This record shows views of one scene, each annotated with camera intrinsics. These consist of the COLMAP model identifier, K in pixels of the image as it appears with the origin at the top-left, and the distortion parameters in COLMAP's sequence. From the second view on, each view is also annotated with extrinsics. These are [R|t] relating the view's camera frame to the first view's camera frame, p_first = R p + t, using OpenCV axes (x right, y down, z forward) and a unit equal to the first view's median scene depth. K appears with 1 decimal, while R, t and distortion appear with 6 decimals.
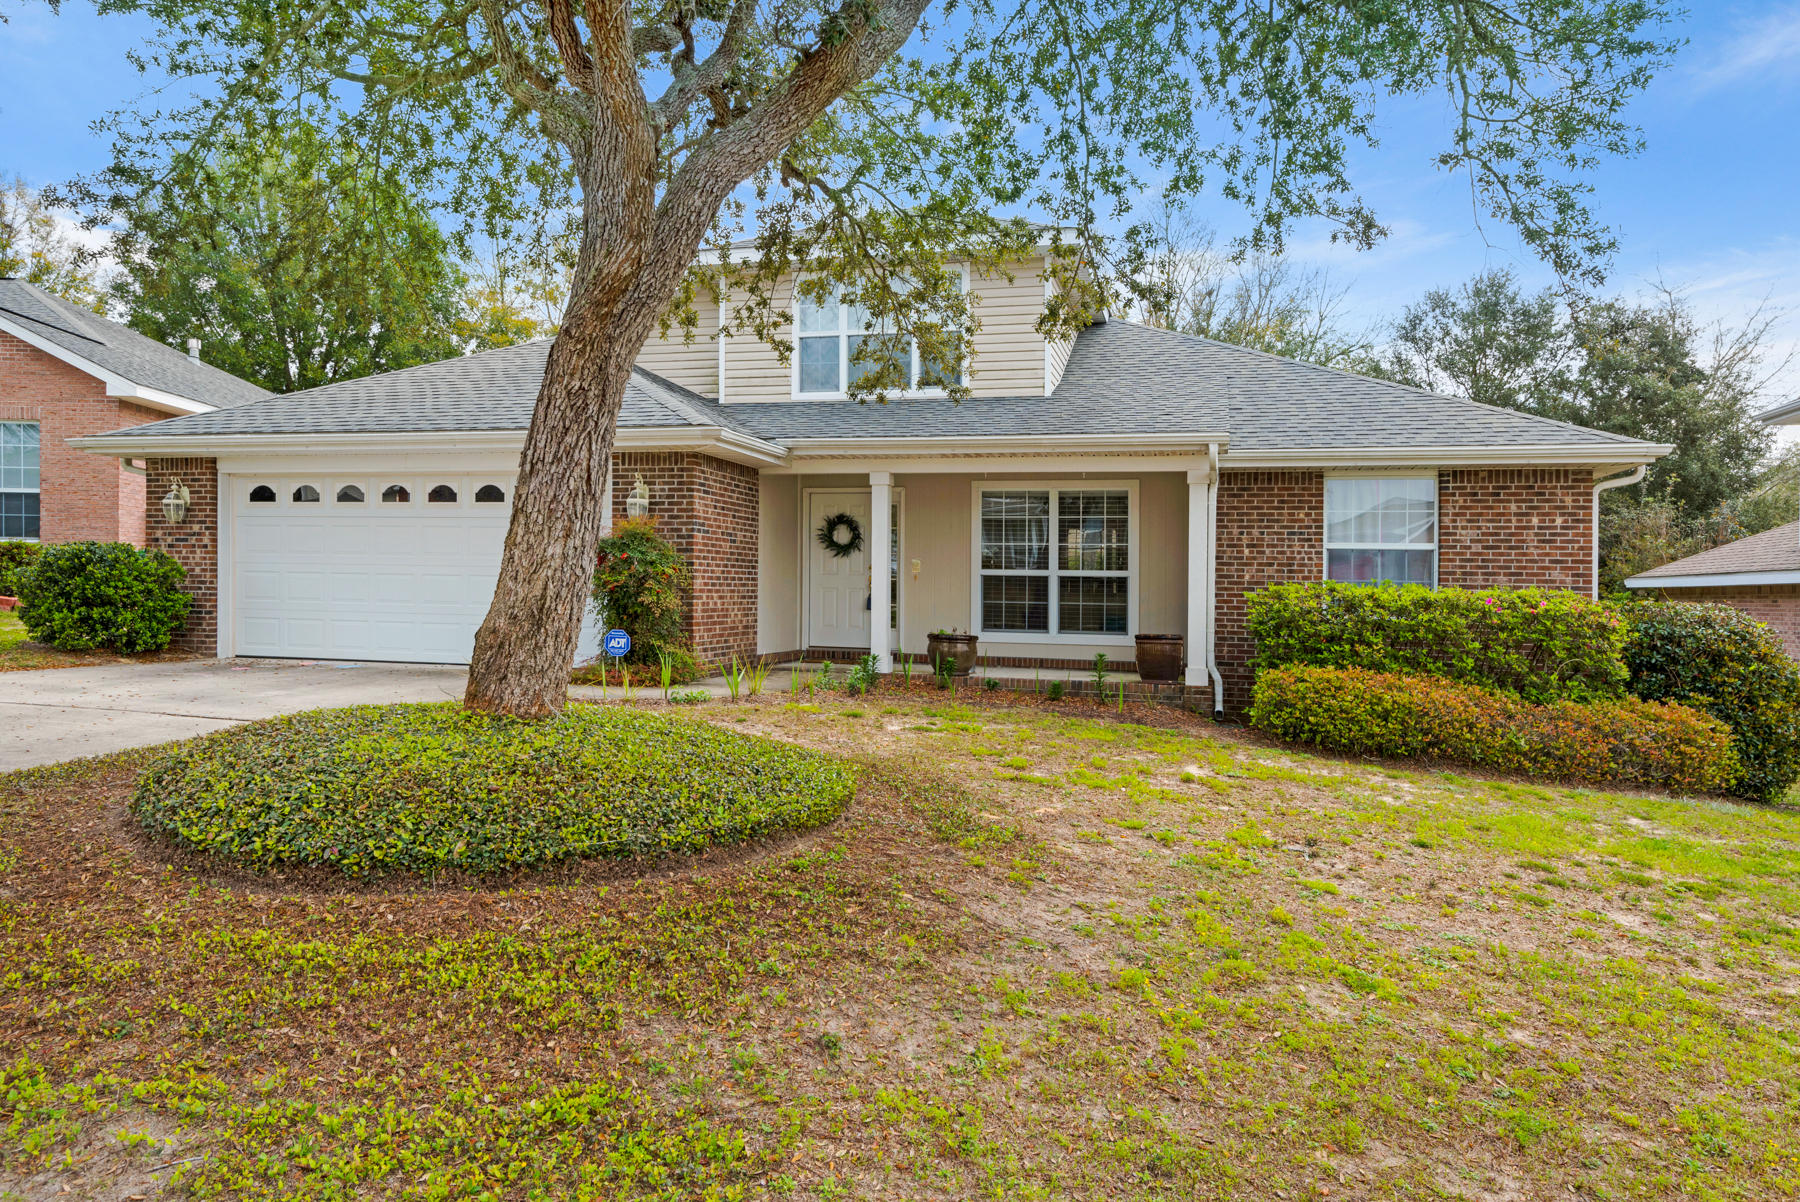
lens RADIAL K [[1226.2, 0, 904.1], [0, 1226.2, 585.2], [0, 0, 1]] dist [0.002639, -0.000238]
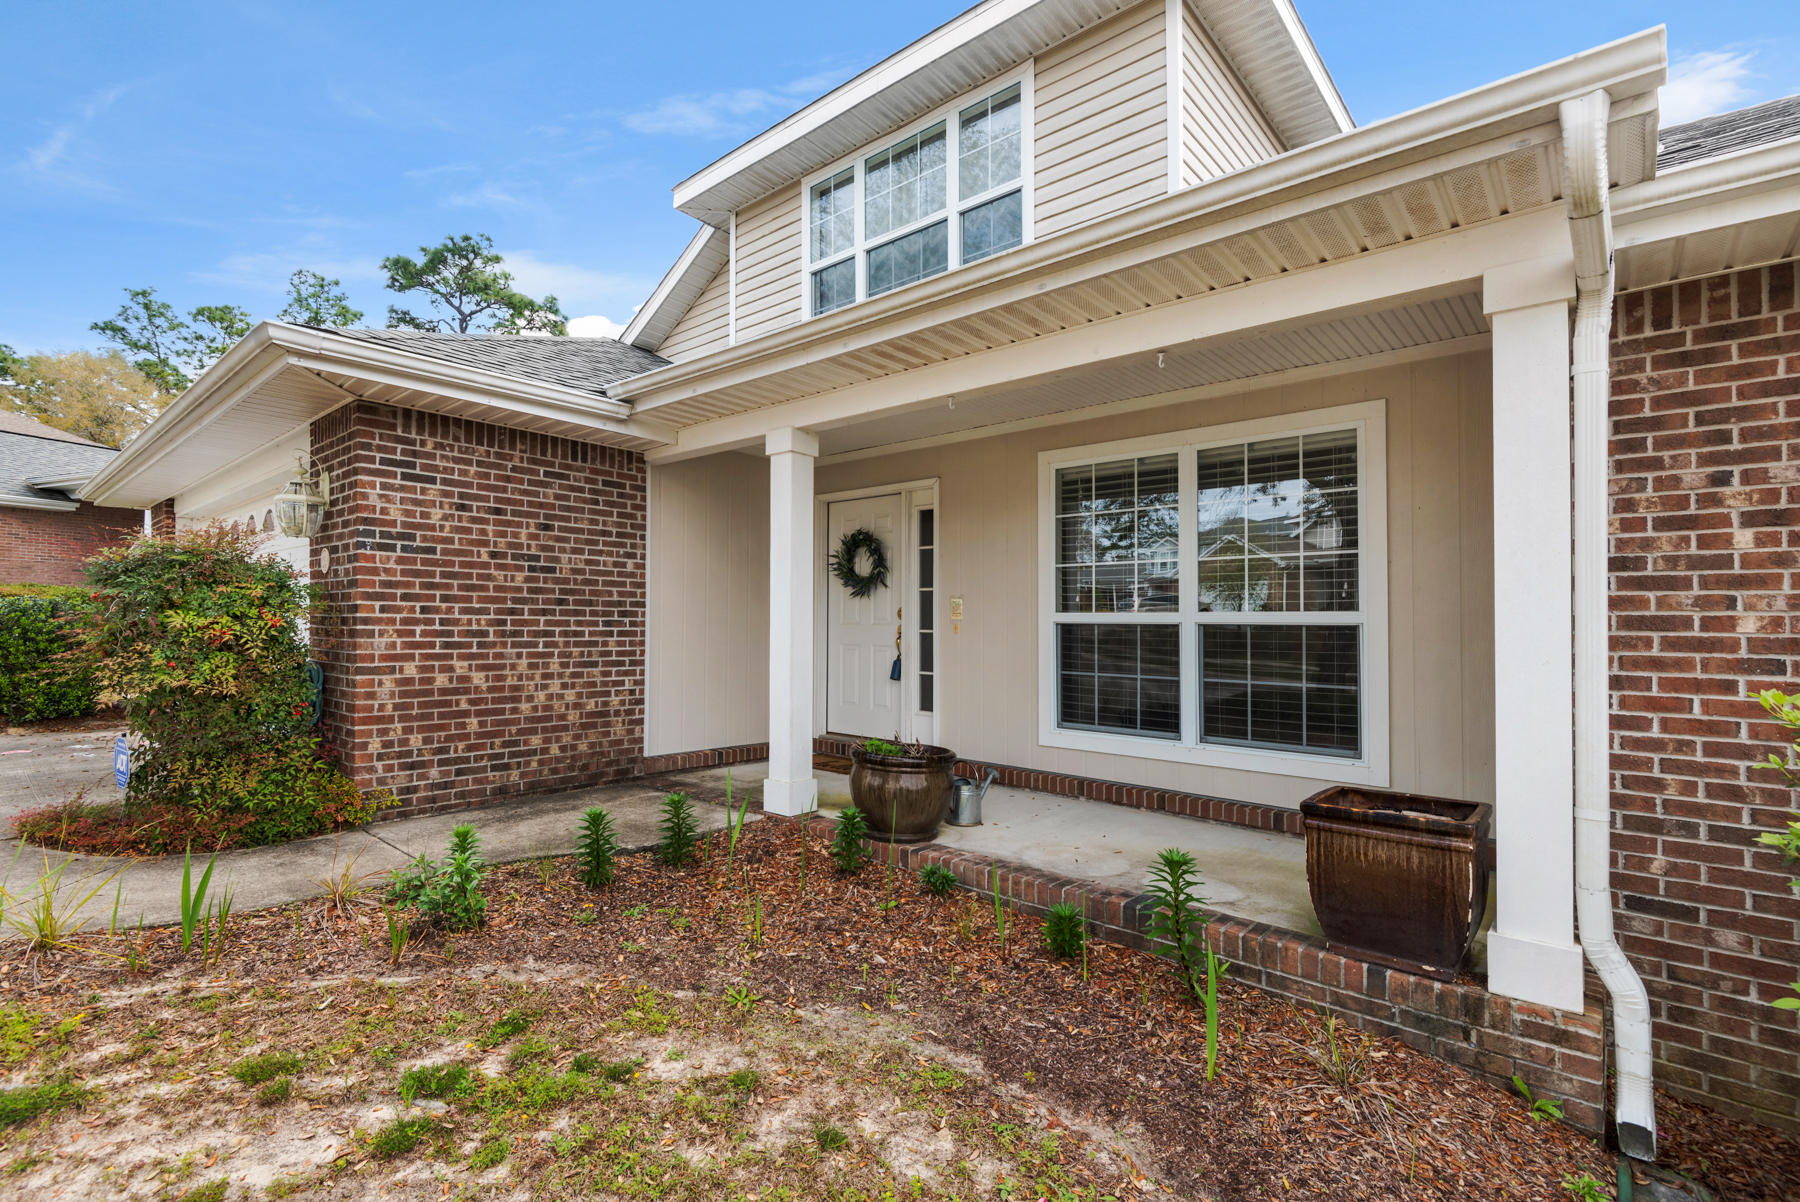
lens RADIAL K [[820.9, 0, 901.1], [0, 820.9, 613.2], [0, 0, 1]] dist [0.014178, -0.003045]
pose [[0.889183, -0.013500, -0.457353, 0.190889], [0.003682, 0.999743, -0.022352, -0.005886], [0.457537, 0.018191, 0.889004, 0.734104]]
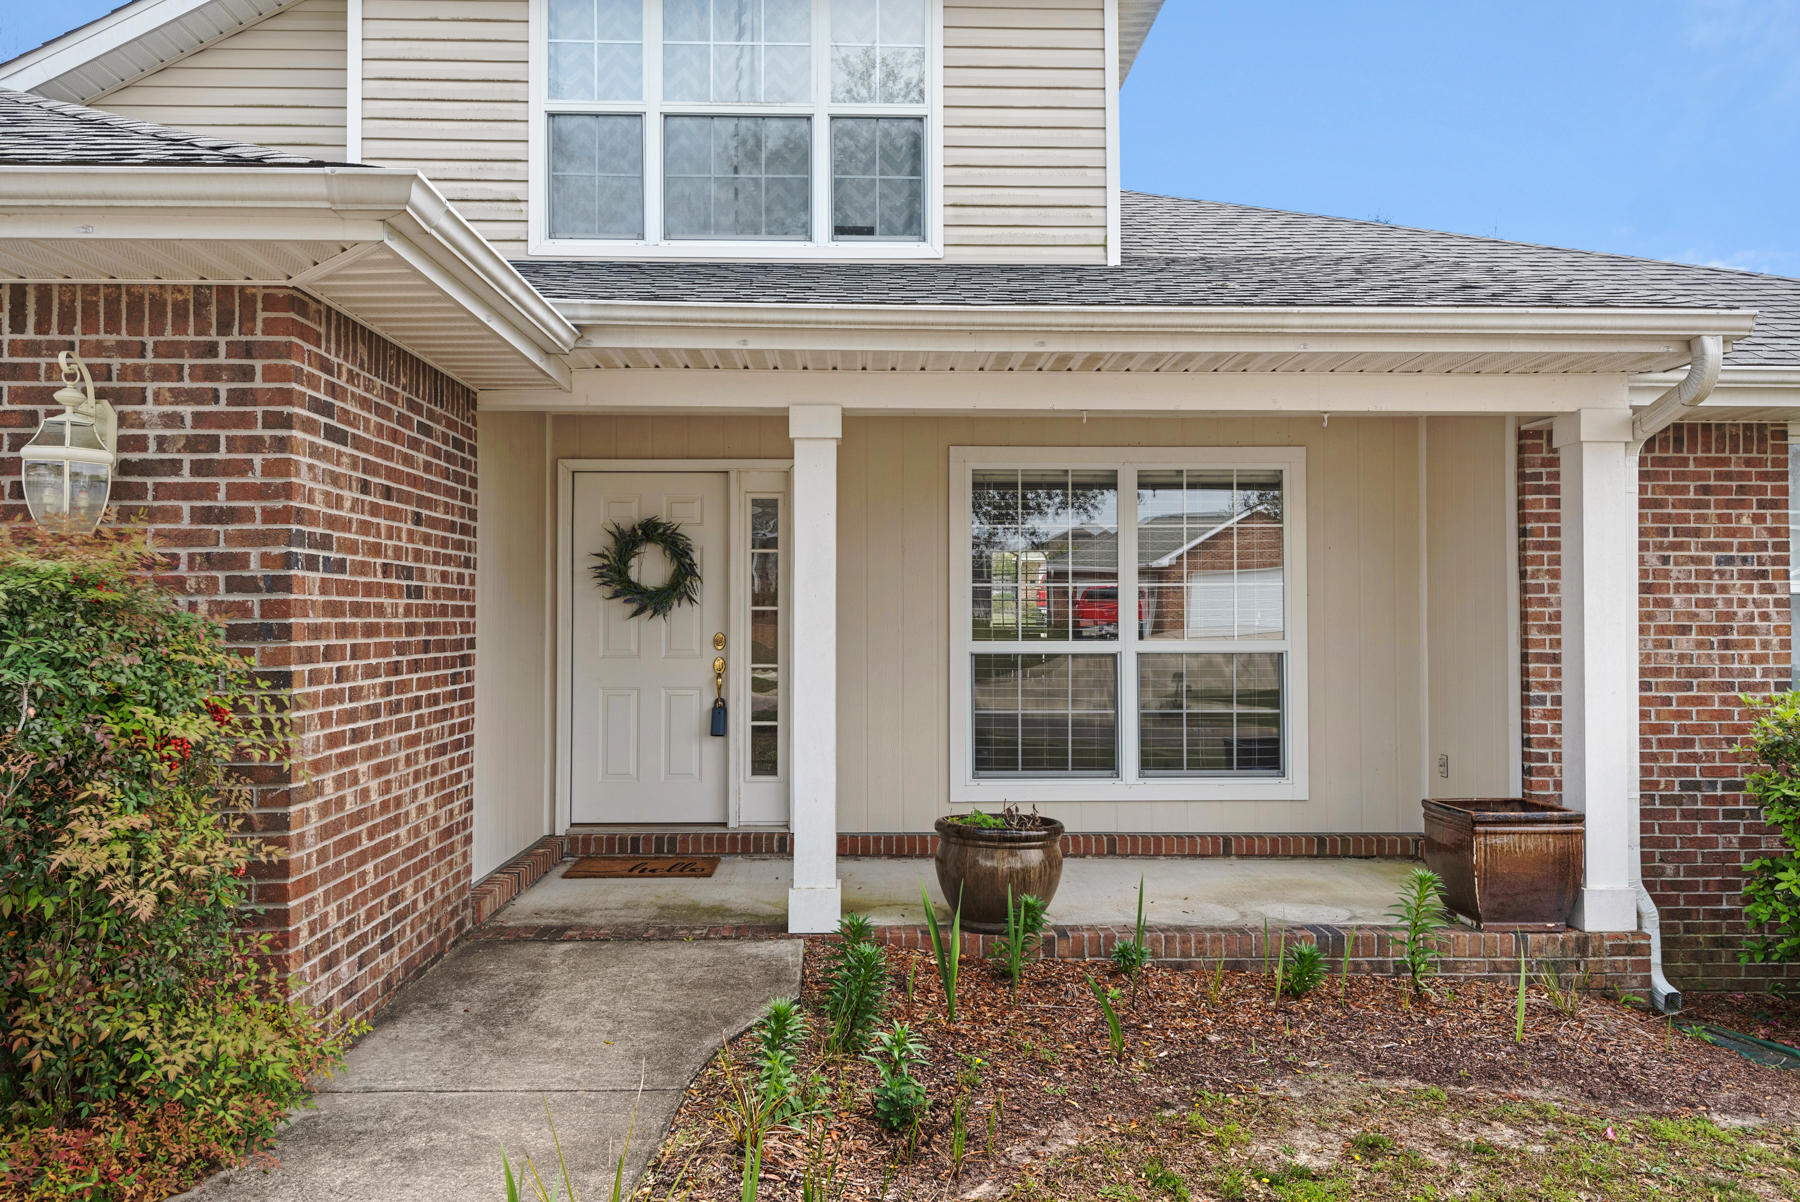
lens RADIAL K [[1293.8, 0, 888.2], [0, 1293.8, 565.2], [0, 0, 1]] dist [0.013853, -0.006452]
pose [[0.960861, -0.005976, 0.276968, -0.113263], [0.015205, 0.999398, -0.031187, -0.030226], [-0.276615, 0.034177, 0.960373, 0.624158]]
